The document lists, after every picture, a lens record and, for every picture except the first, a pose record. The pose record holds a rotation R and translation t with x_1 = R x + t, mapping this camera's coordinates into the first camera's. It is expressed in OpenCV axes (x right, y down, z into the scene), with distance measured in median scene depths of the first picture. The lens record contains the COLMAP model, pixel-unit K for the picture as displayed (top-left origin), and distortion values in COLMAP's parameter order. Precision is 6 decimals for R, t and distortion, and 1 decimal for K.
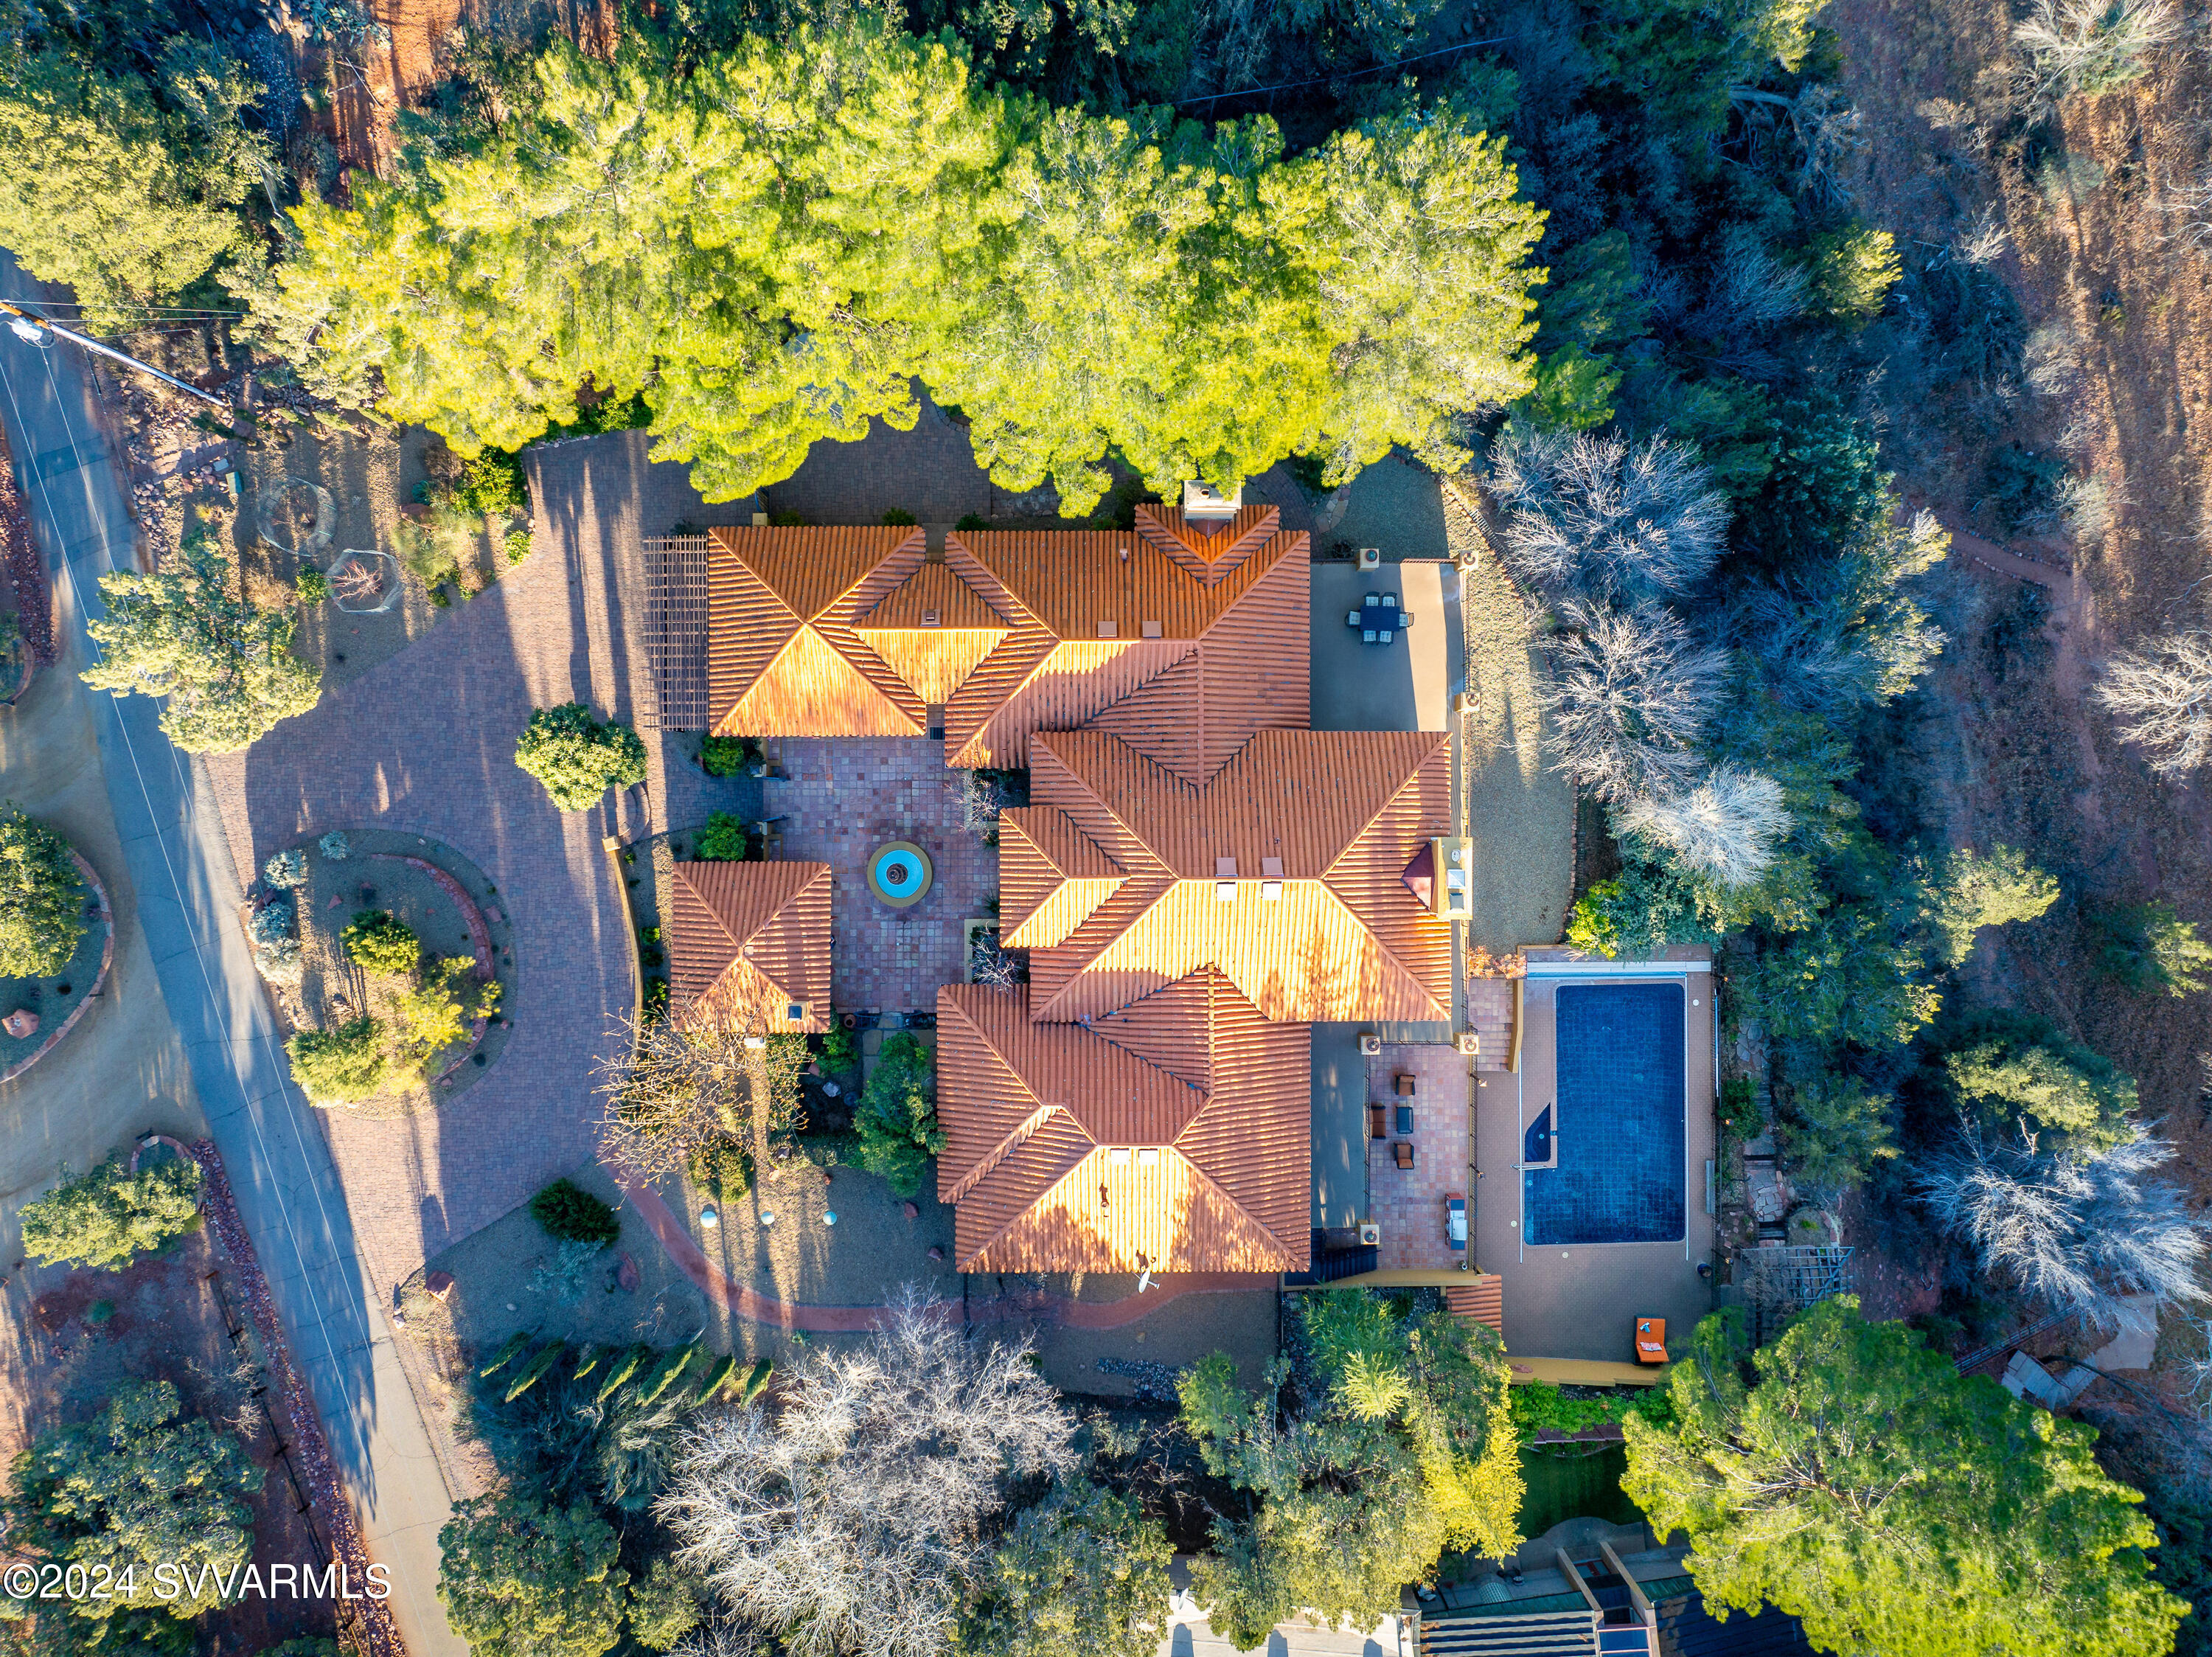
lens RADIAL K [[1546.5, 0, 1106.0], [0, 1546.5, 828.5], [0, 0, 1]] dist [-0.032170, 0.006632]
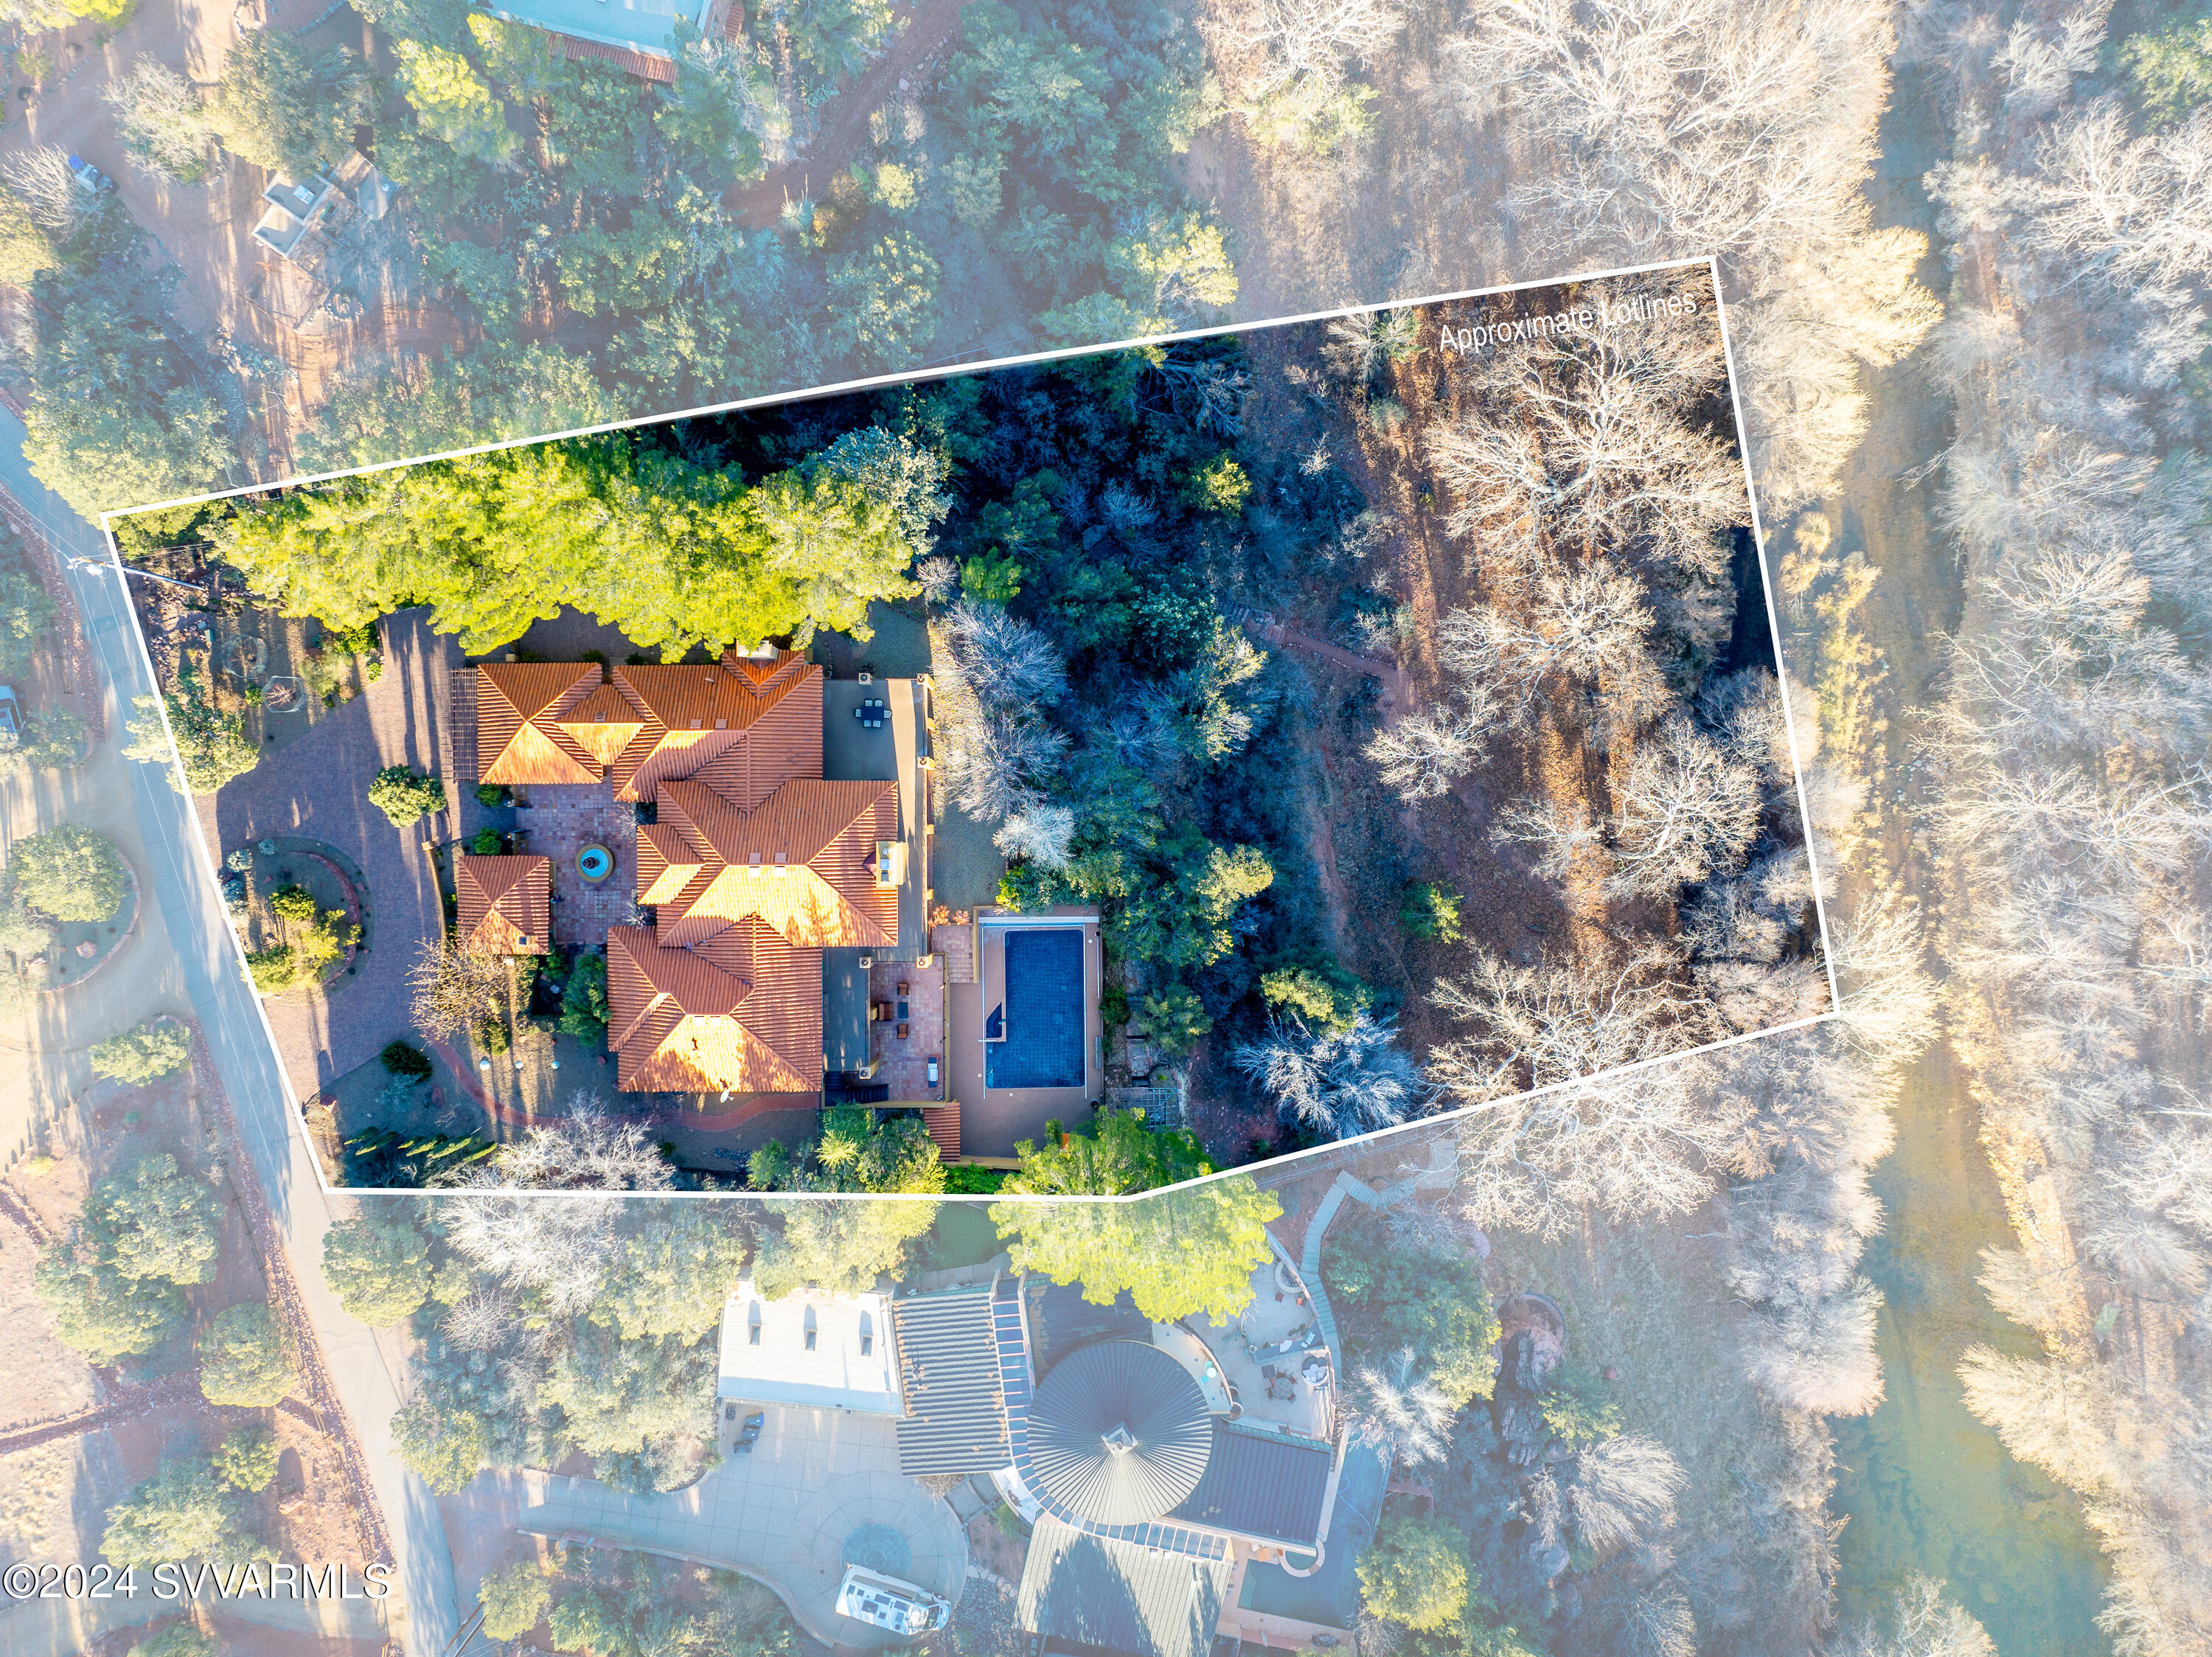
lens RADIAL K [[1558.5, 0, 1106.0], [0, 1558.5, 828.5], [0, 0, 1]] dist [-0.028907, -0.000423]
pose [[0.999954, -0.001343, -0.009539, 0.462150], [0.001330, 0.999998, -0.001355, -0.005860], [0.009541, 0.001343, 0.999954, -0.736924]]
